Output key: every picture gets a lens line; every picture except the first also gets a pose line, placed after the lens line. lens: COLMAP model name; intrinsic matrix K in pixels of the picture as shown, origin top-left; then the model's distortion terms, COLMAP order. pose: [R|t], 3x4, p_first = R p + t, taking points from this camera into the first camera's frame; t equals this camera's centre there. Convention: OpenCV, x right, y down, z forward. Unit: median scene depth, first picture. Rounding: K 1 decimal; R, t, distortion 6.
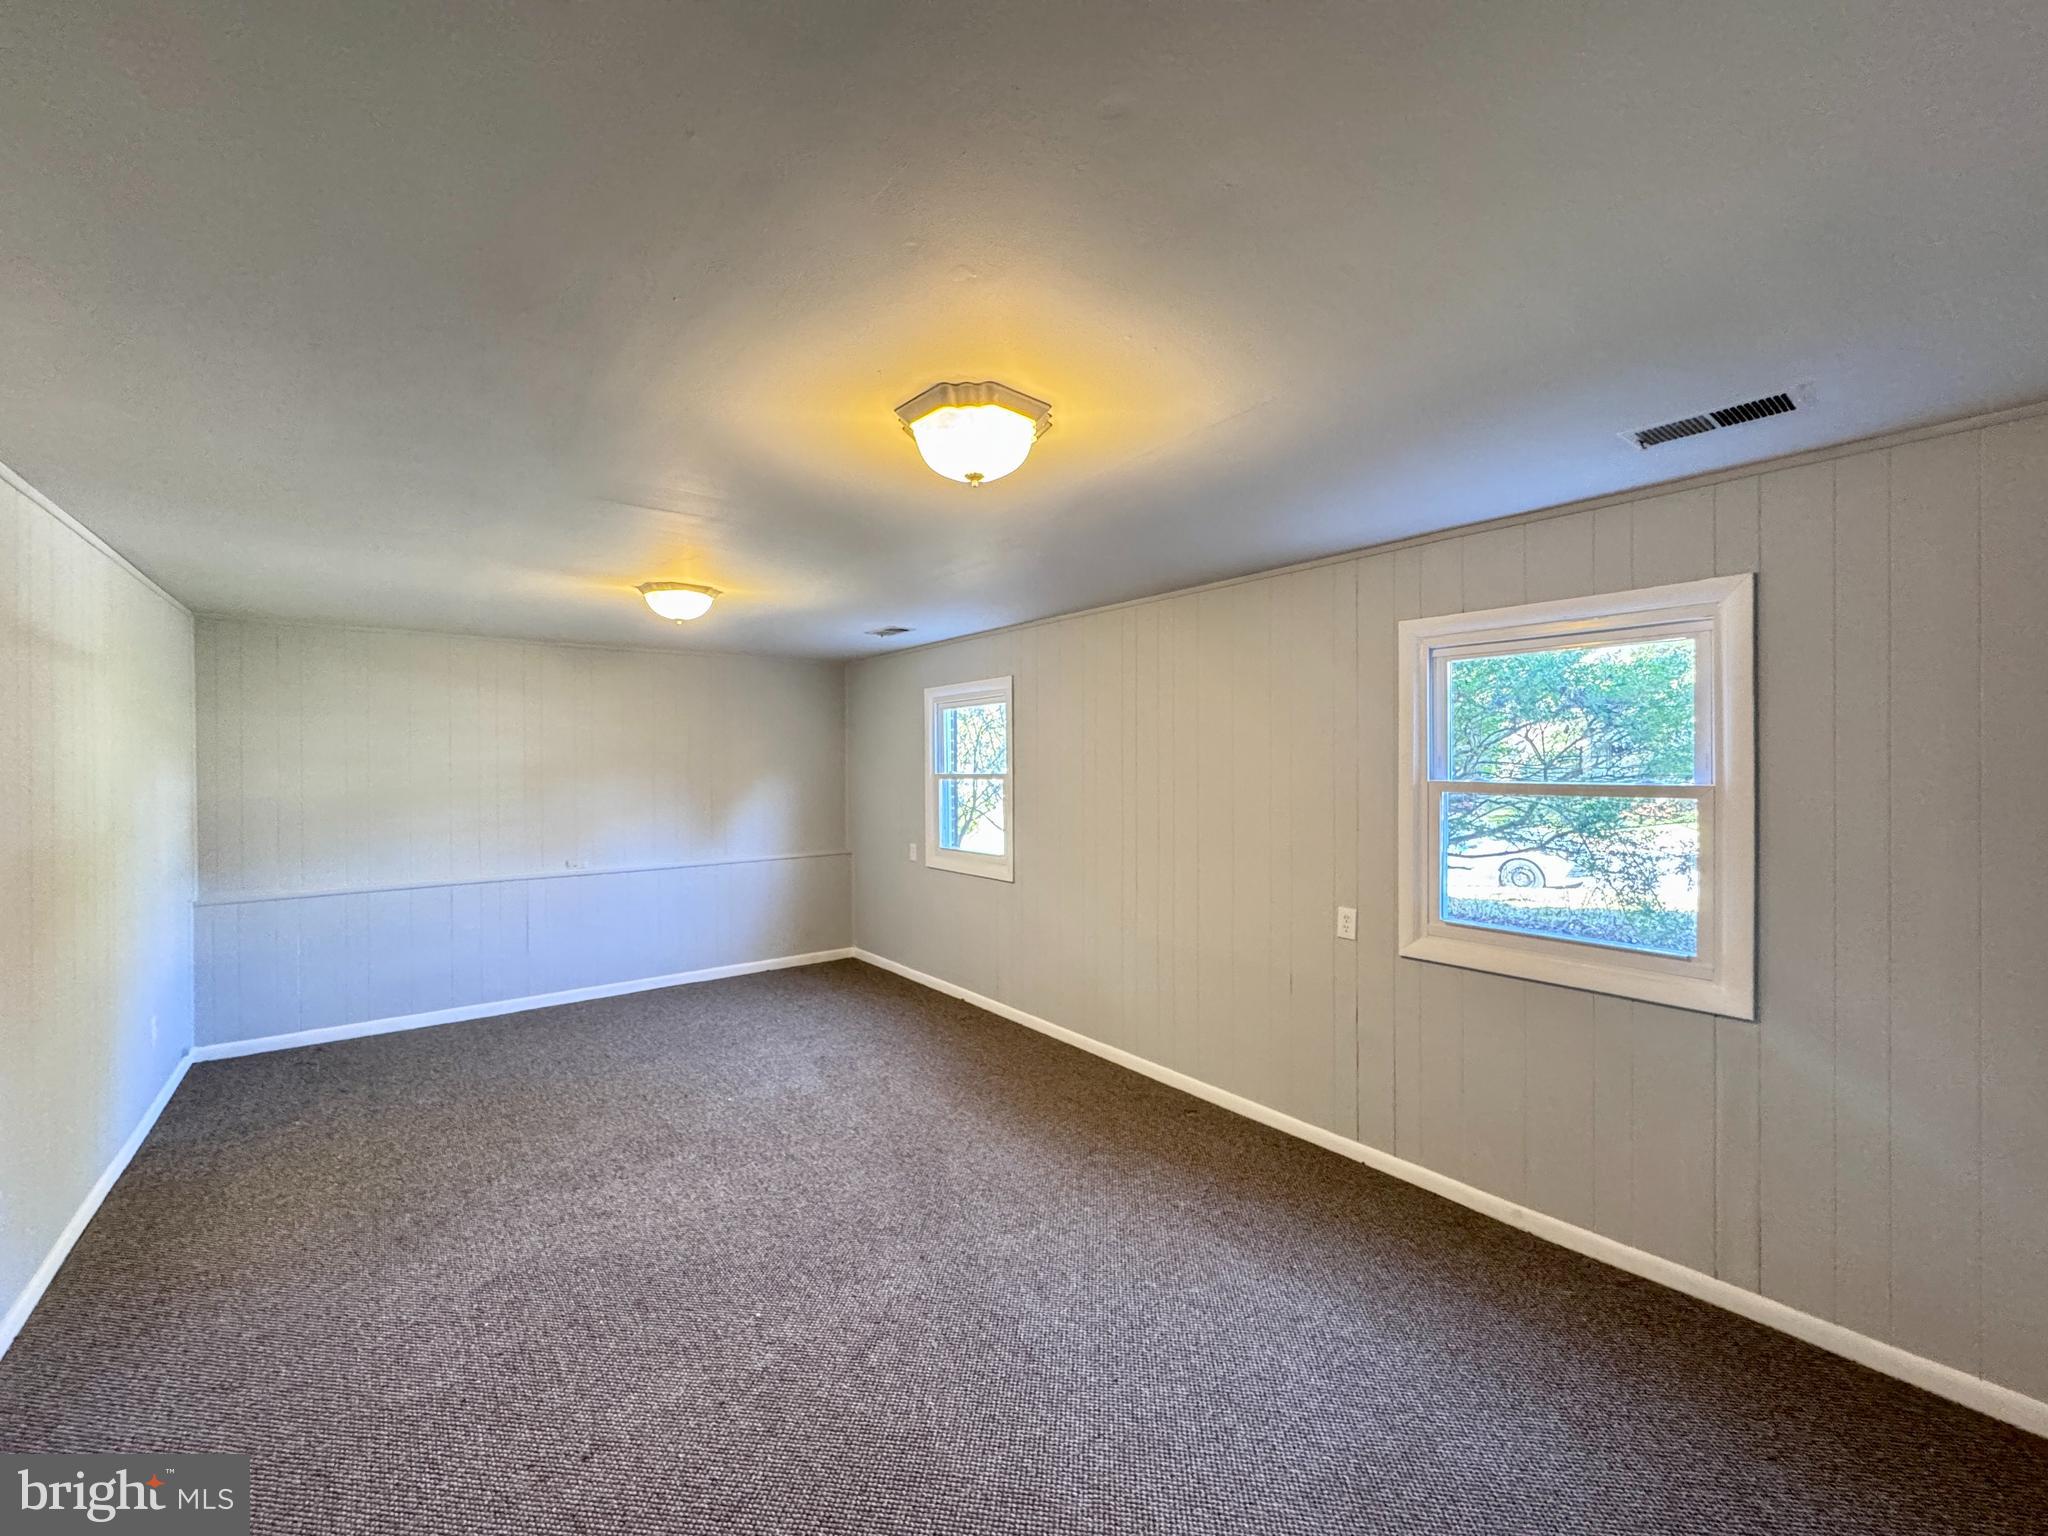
lens RADIAL K [[817.4, 0, 1023.3], [0, 817.4, 763.3], [0, 0, 1]] dist [0.000277, -0.000115]
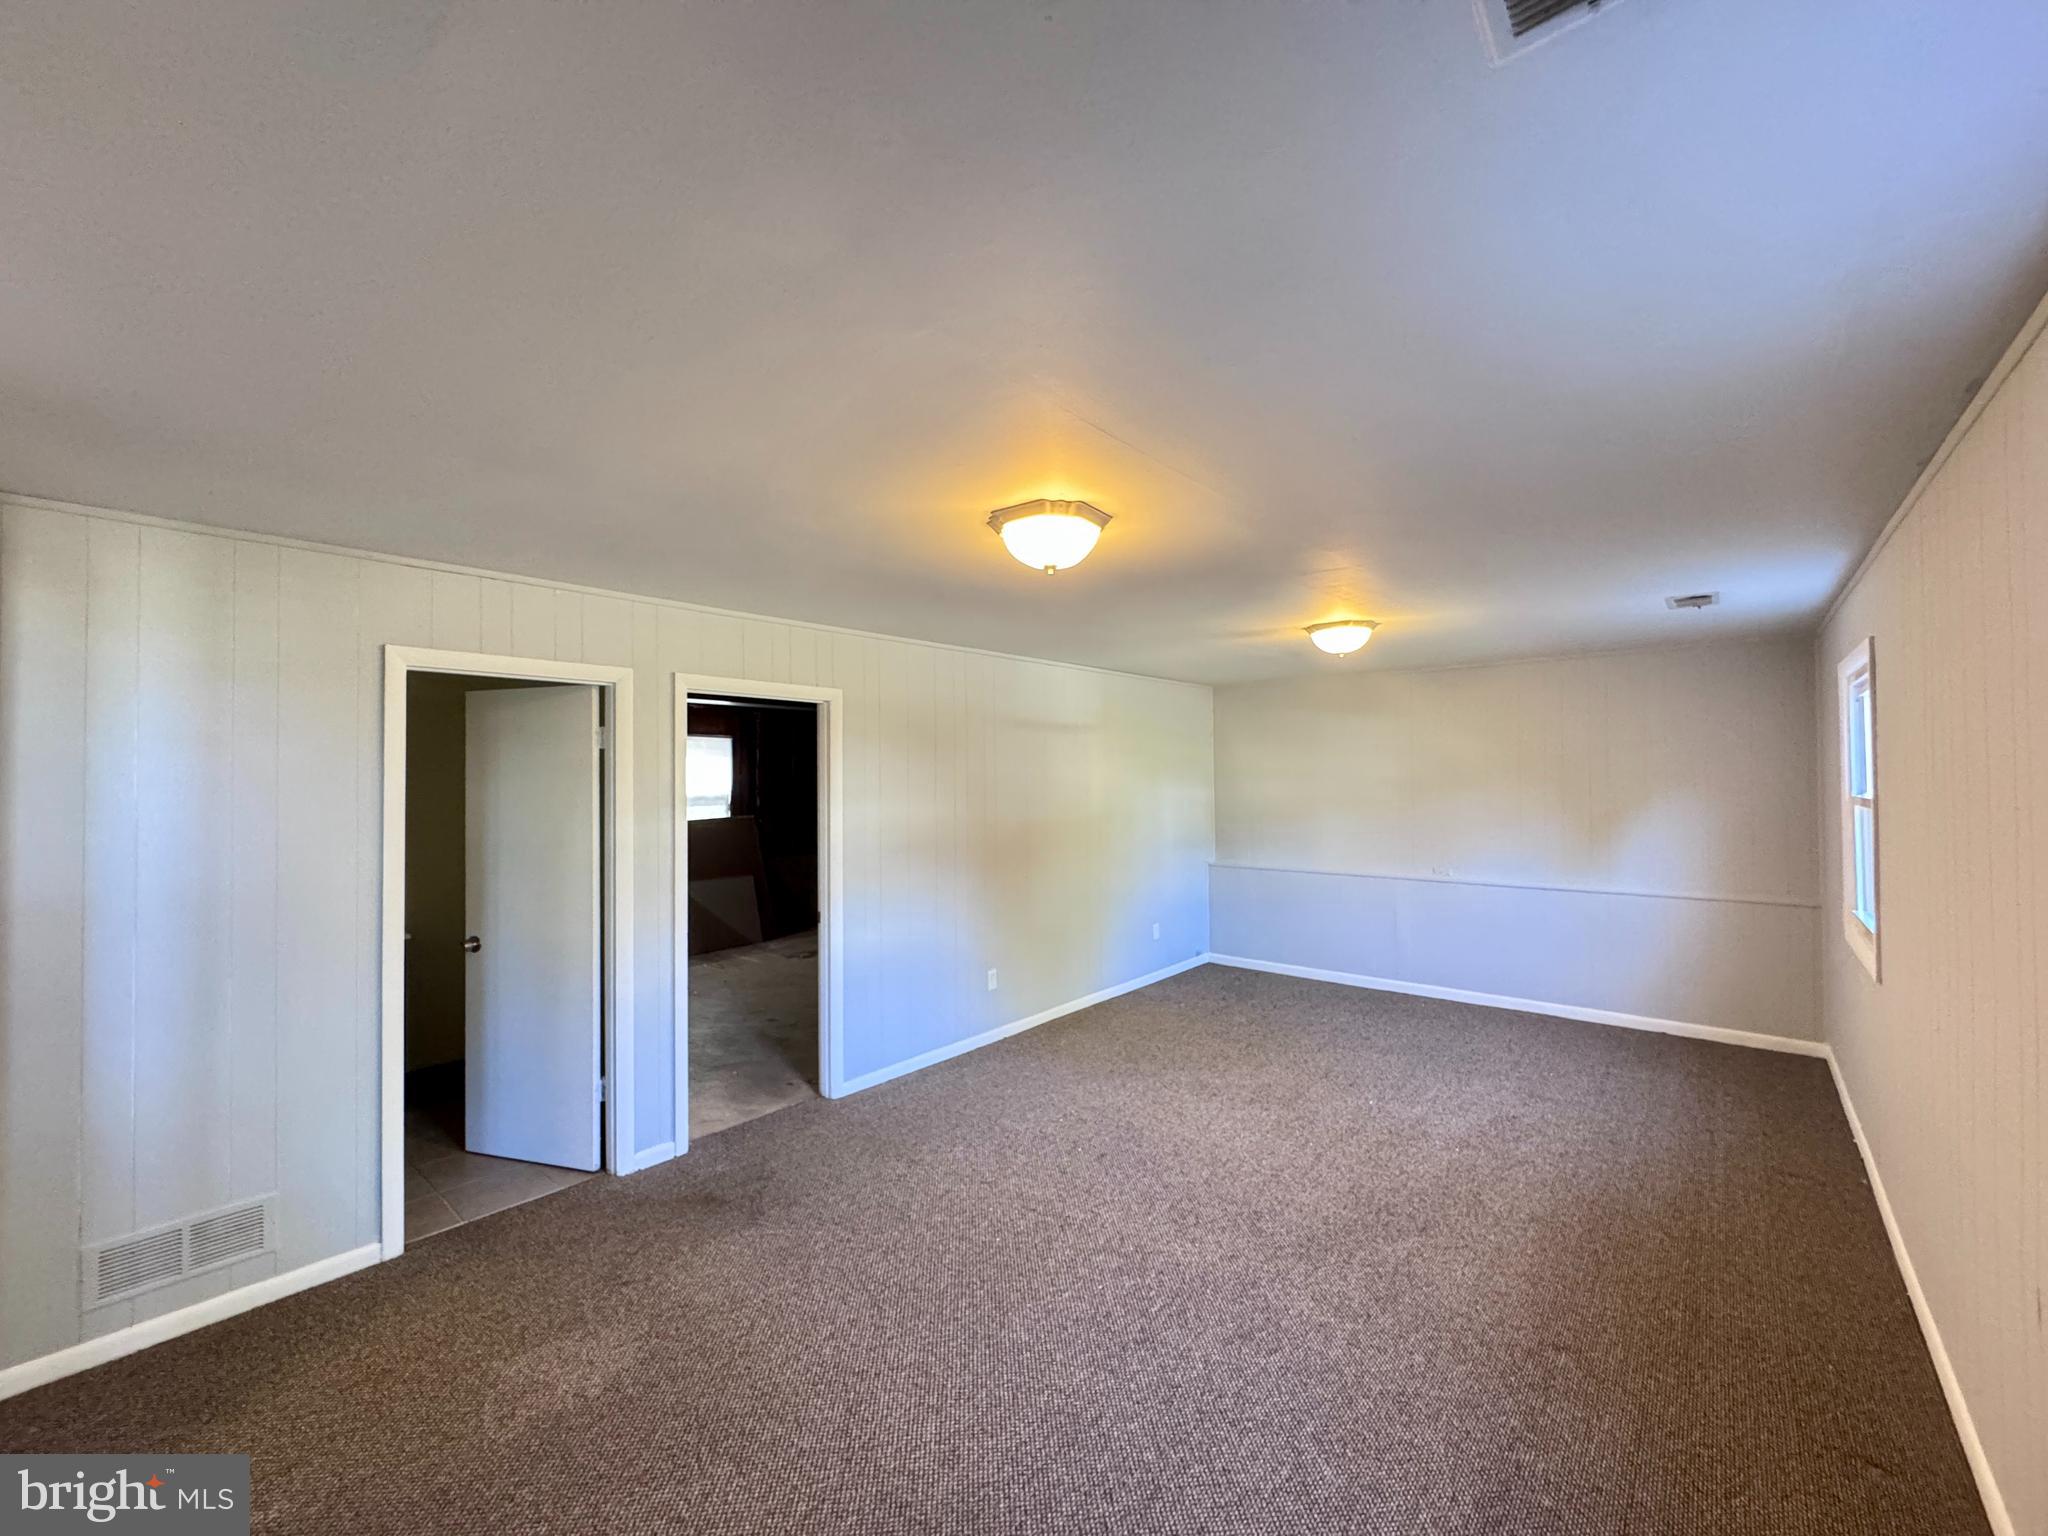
lens RADIAL K [[817.4, 0, 1023.3], [0, 817.4, 763.3], [0, 0, 1]] dist [0.000277, -0.000115]
pose [[0.196924, -0.013324, -0.980328, 0.549935], [0.008143, 0.999895, -0.011954, -0.014829], [0.980385, -0.005629, 0.197012, 0.333358]]
